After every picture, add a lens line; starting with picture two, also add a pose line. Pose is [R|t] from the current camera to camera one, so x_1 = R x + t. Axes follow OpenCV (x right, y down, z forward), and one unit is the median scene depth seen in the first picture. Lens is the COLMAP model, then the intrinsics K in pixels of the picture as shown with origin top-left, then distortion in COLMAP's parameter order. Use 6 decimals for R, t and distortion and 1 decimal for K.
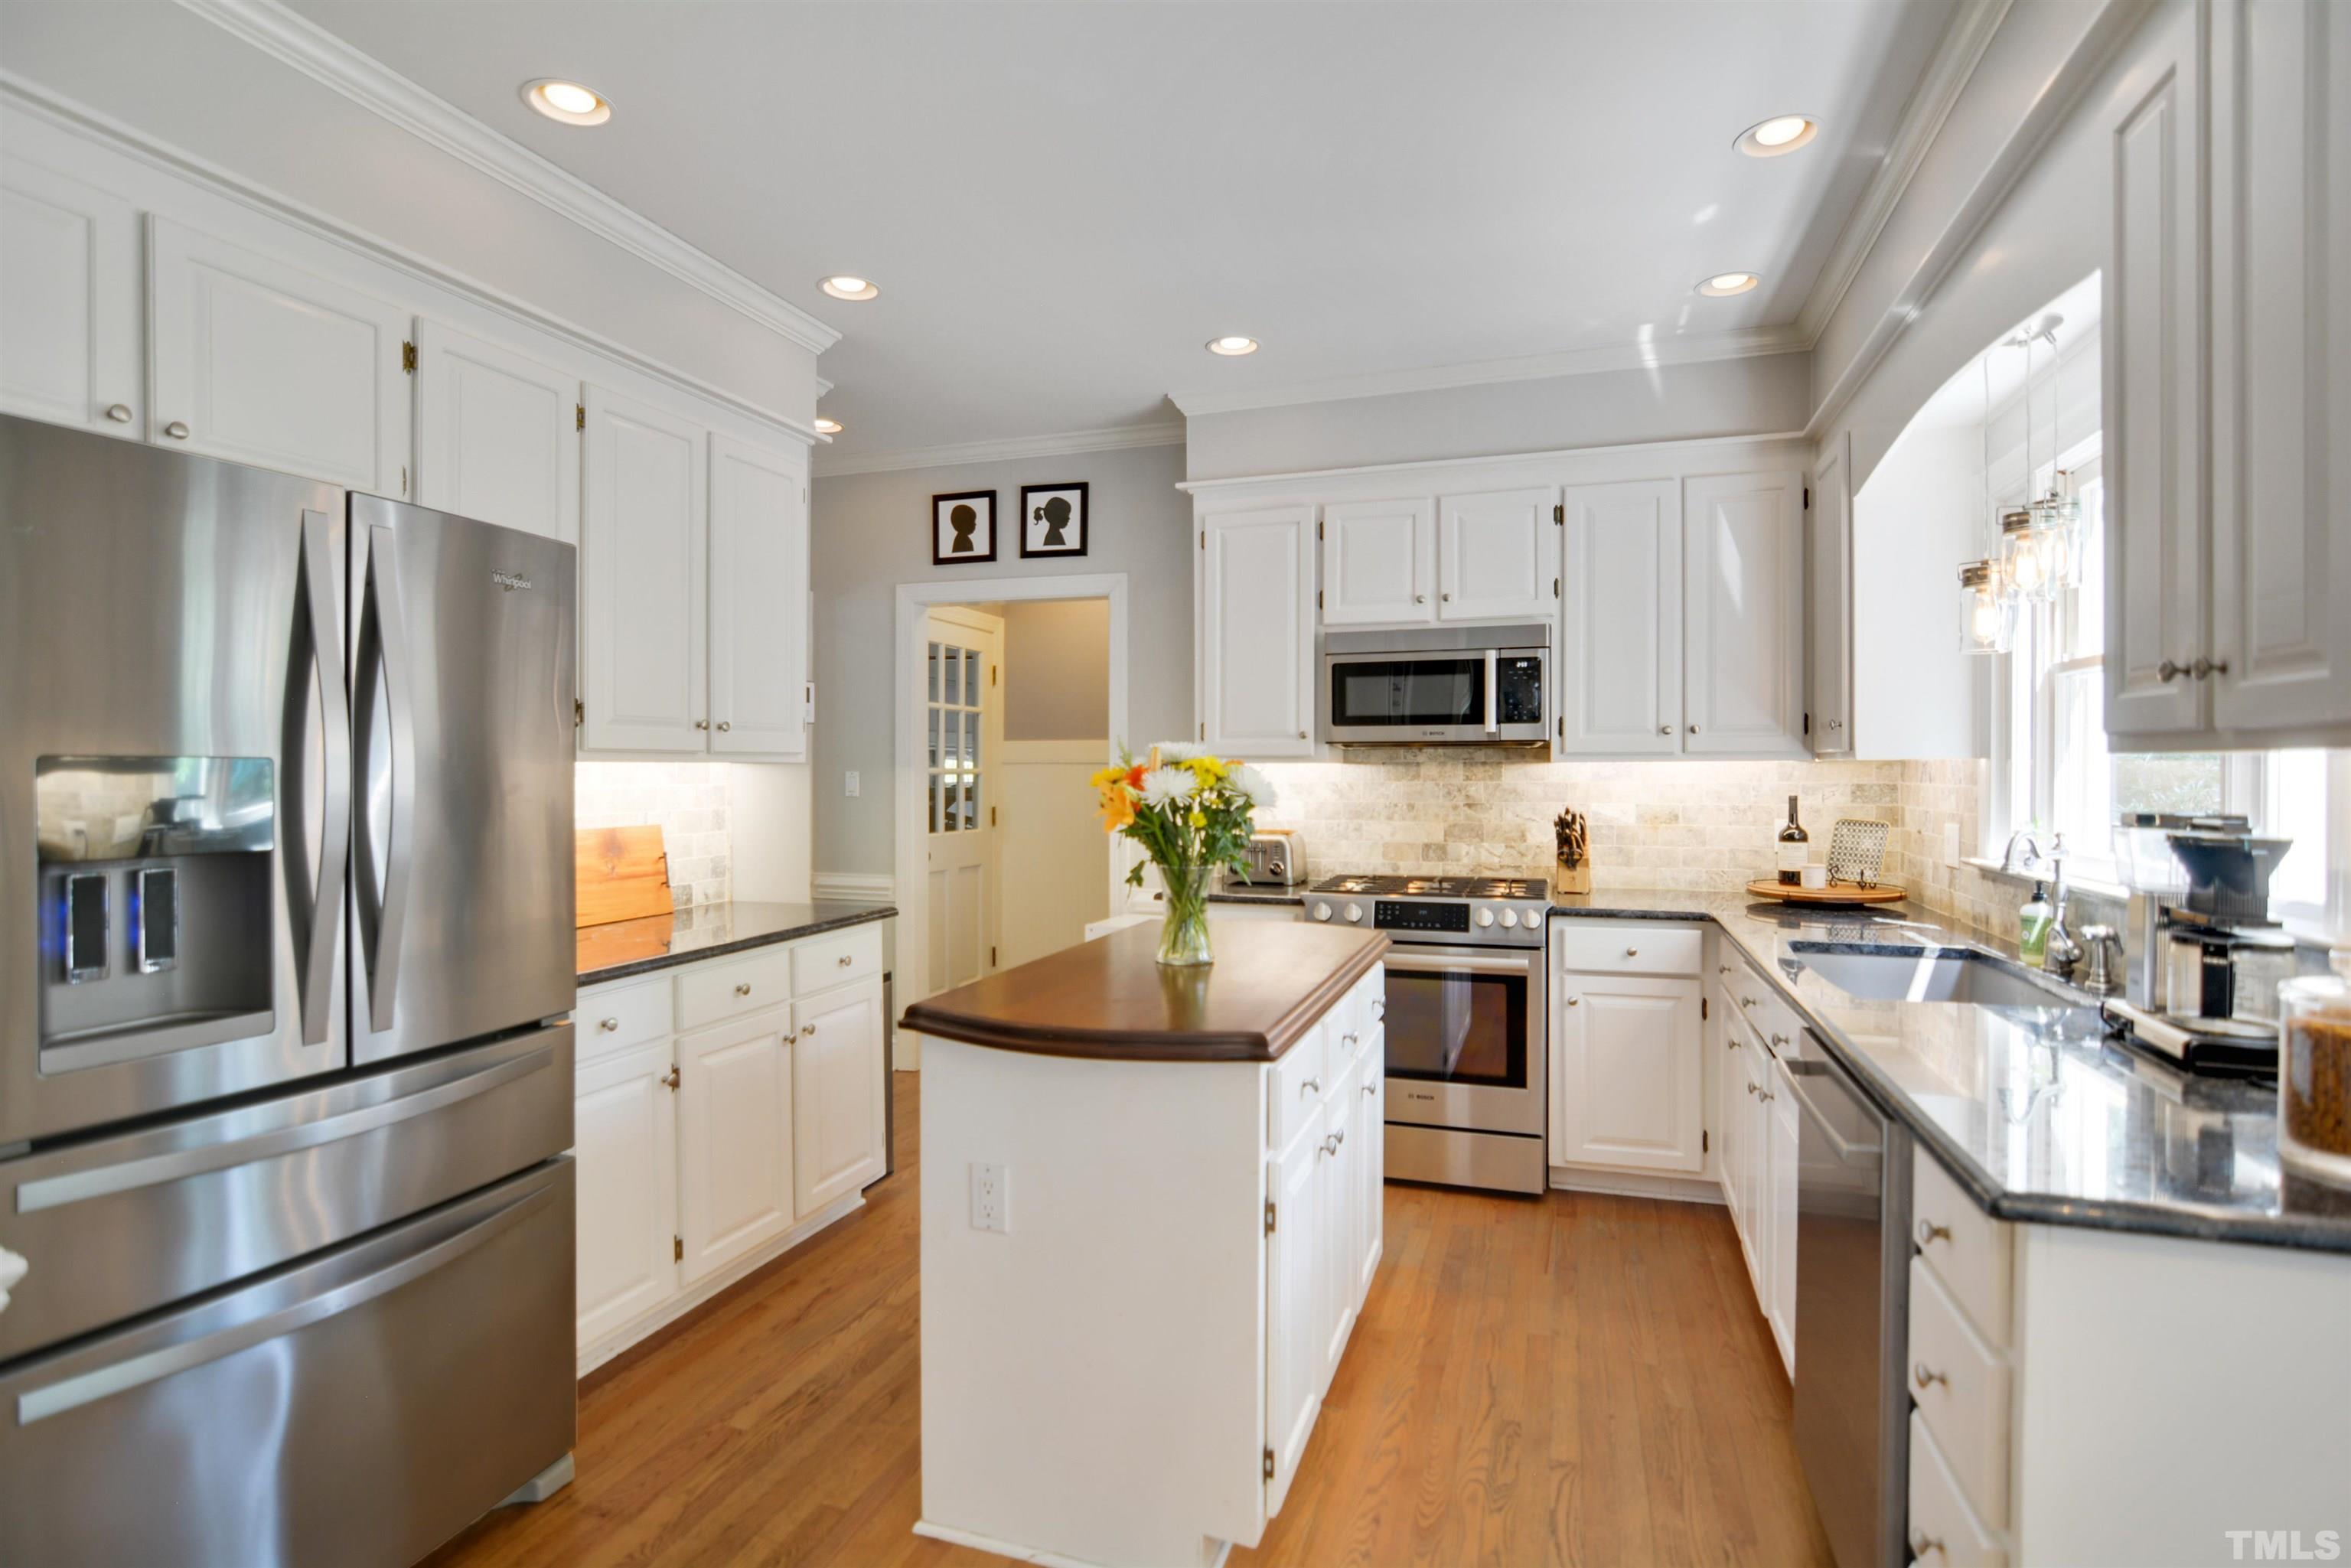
lens RADIAL K [[1165.3, 0, 1175.6], [0, 1165.3, 768.1], [0, 0, 1]] dist [0.001296, 0.000435]
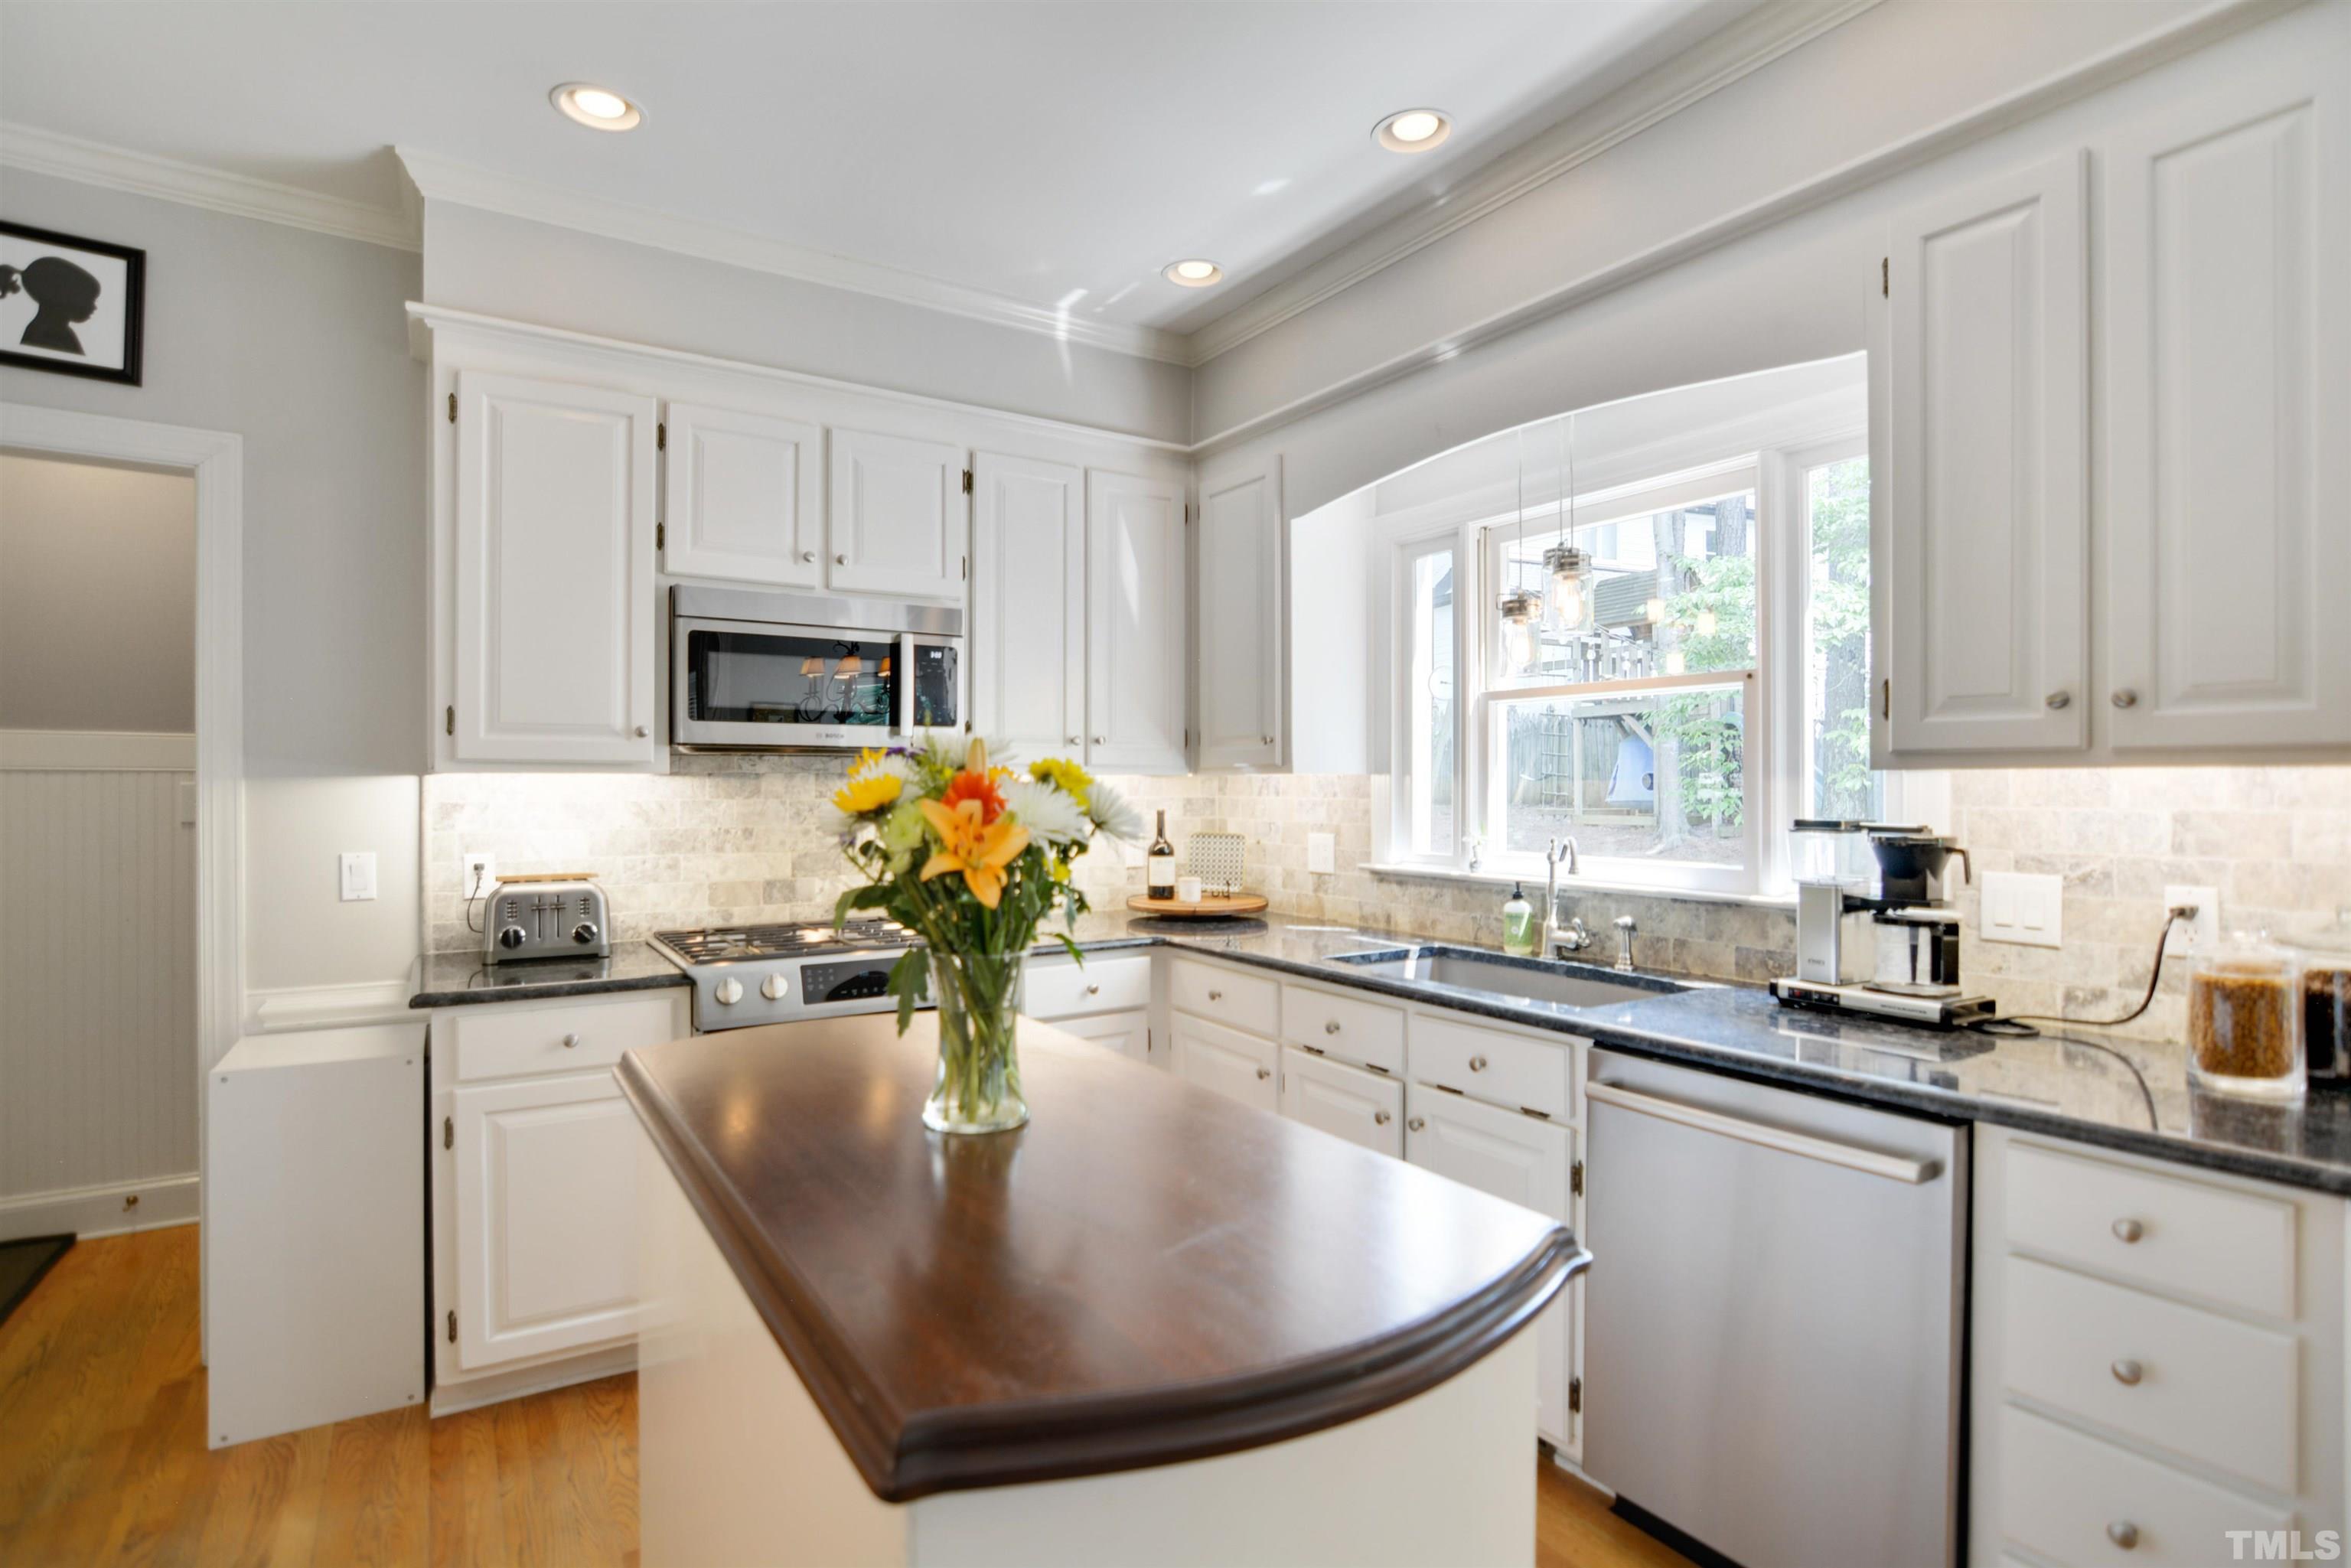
lens RADIAL K [[1172.6, 0, 1175.5], [0, 1172.6, 784.0], [0, 0, 1]] dist [-0.006846, -0.000106]
pose [[0.628293, 0.001570, 0.777975, -0.229586], [-0.002058, 0.999998, -0.000356, 0.001513], [-0.777974, -0.001377, 0.628295, 0.339533]]
